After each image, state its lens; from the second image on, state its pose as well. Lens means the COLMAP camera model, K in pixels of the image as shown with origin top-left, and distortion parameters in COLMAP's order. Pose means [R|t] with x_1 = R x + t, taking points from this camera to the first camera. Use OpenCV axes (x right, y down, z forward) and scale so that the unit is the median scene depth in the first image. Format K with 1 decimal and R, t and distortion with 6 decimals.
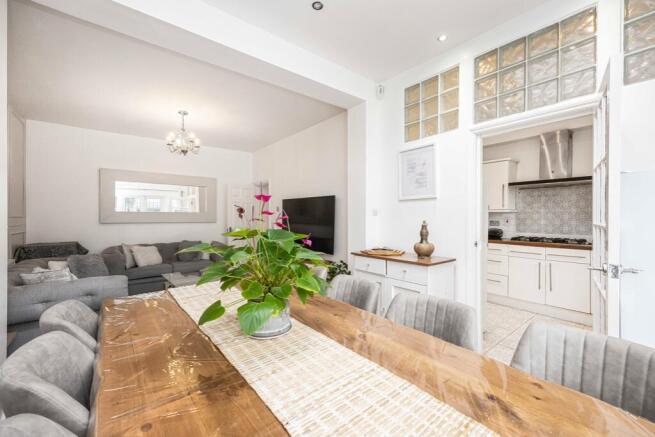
lens RADIAL K [[264.2, 0, 326.1], [0, 264.2, 215.2], [0, 0, 1]] dist [-0.000339, -0.000013]
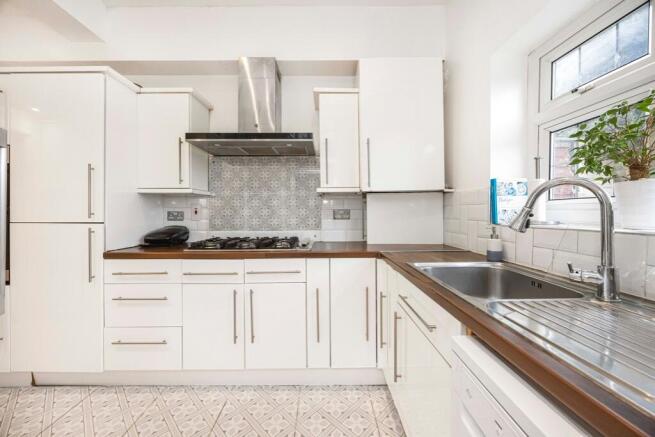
lens RADIAL K [[264.2, 0, 326.1], [0, 264.2, 215.2], [0, 0, 1]] dist [-0.000339, -0.000013]
pose [[0.610687, -0.014953, 0.791731, 0.473055], [0.006178, 0.999881, 0.014118, 0.026906], [-0.791848, -0.003730, 0.610707, 0.506025]]
